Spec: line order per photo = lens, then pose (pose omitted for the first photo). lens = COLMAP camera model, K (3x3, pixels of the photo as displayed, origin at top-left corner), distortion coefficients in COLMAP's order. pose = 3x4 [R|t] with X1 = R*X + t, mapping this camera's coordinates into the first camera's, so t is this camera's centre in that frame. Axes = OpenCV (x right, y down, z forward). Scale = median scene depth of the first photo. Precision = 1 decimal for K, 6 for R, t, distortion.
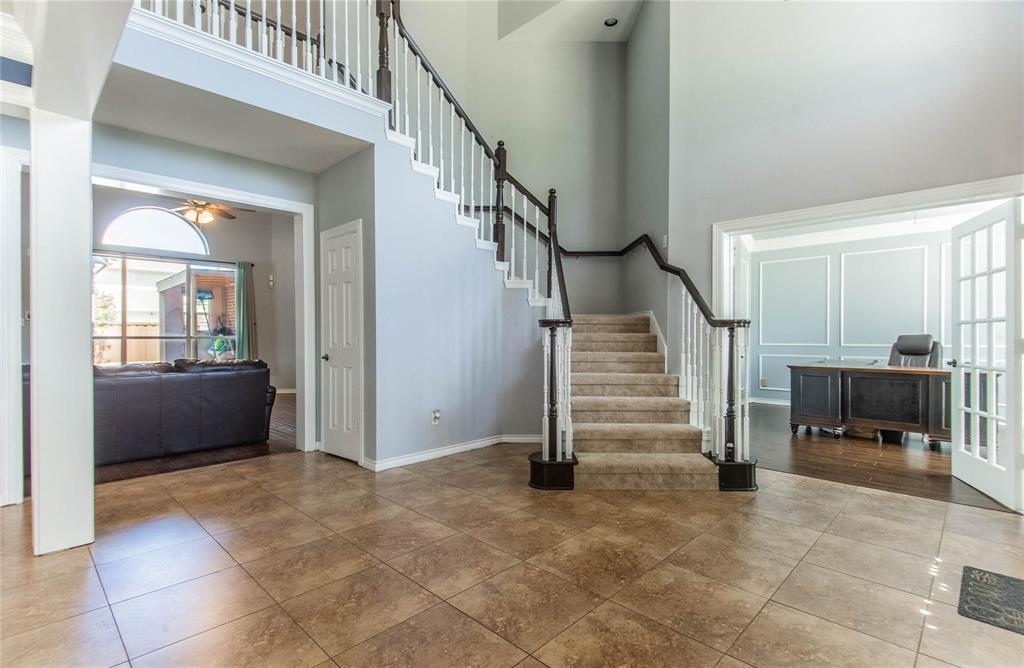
lens RADIAL K [[480.8, 0, 519.0], [0, 480.8, 336.5], [0, 0, 1]] dist [0.020391, -0.001293]
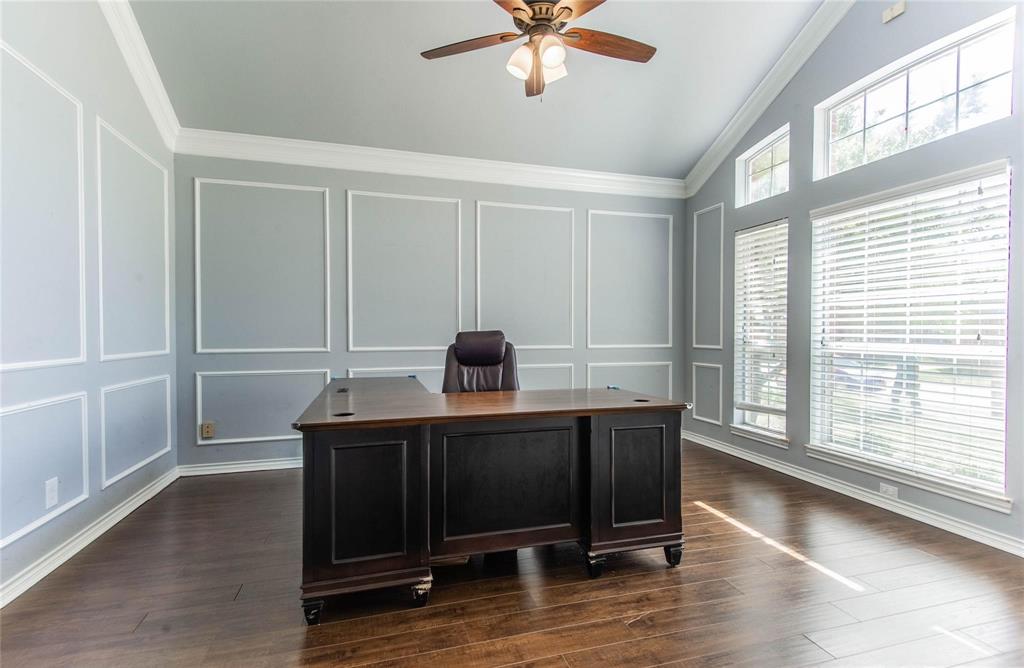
lens RADIAL K [[480.8, 0, 519.0], [0, 480.8, 336.5], [0, 0, 1]] dist [0.020391, -0.001293]
pose [[0.494735, 0.000575, 0.869044, 0.329311], [-0.004344, 0.999989, 0.001811, 0.001892], [-0.869033, -0.004671, 0.494732, 0.666987]]
